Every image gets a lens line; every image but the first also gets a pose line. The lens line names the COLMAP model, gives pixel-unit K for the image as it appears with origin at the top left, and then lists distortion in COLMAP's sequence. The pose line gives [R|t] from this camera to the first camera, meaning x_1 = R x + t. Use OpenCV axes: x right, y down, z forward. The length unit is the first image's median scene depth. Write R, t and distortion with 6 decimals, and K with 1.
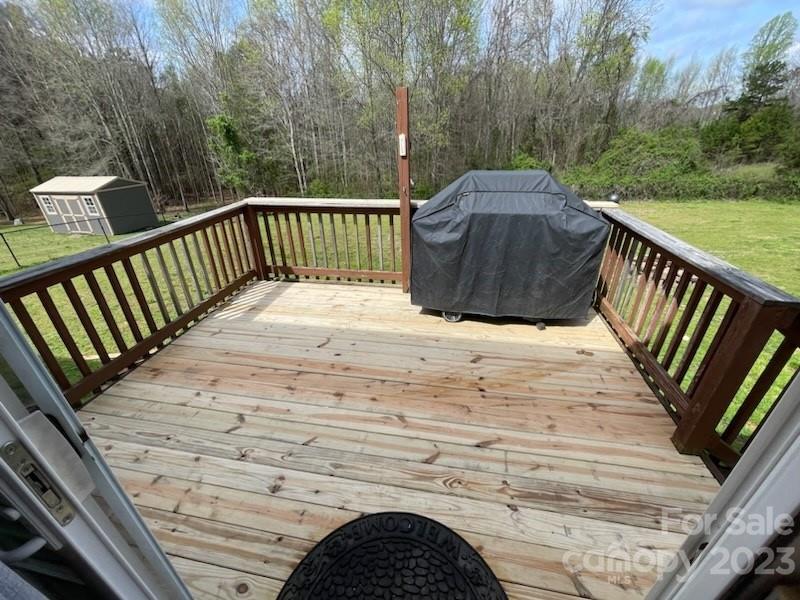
lens RADIAL K [[322.9, 0, 396.2], [0, 322.9, 303.5], [0, 0, 1]] dist [-0.006390, -0.000465]
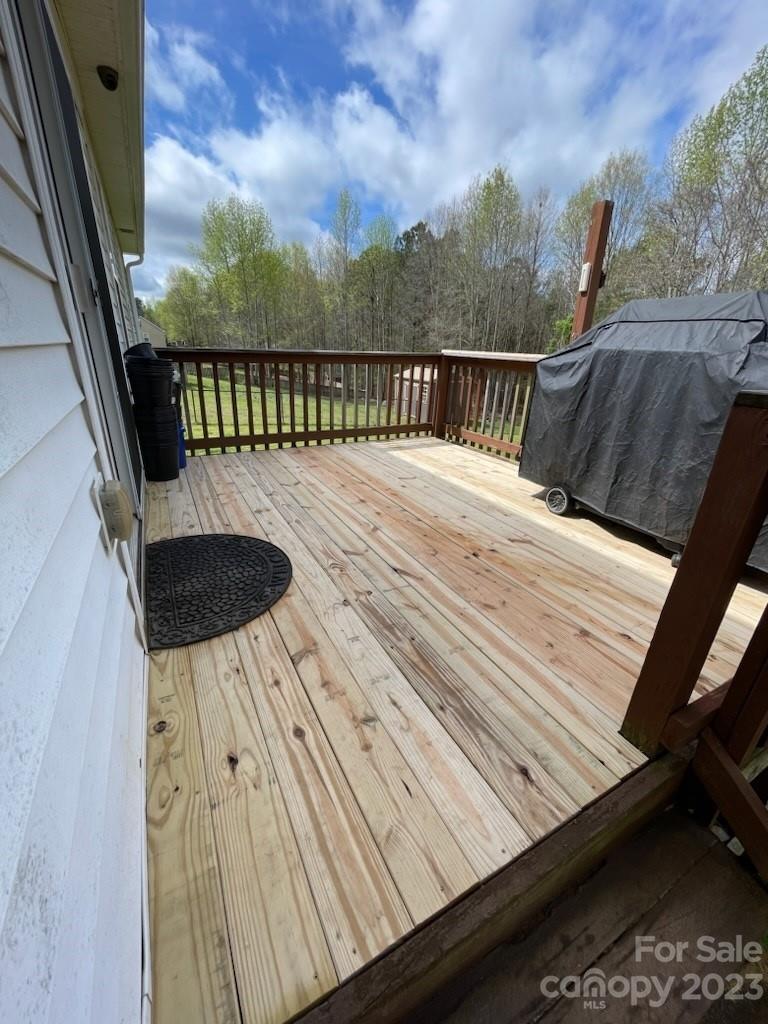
lens RADIAL K [[413.3, 0, 378.9], [0, 413.3, 509.7], [0, 0, 1]] dist [-0.006390, -0.000465]
pose [[0.618509, 0.337673, -0.709524, 0.742874], [-0.417212, 0.906290, 0.067623, 0.193128], [0.665868, 0.254197, 0.701429, 0.137684]]
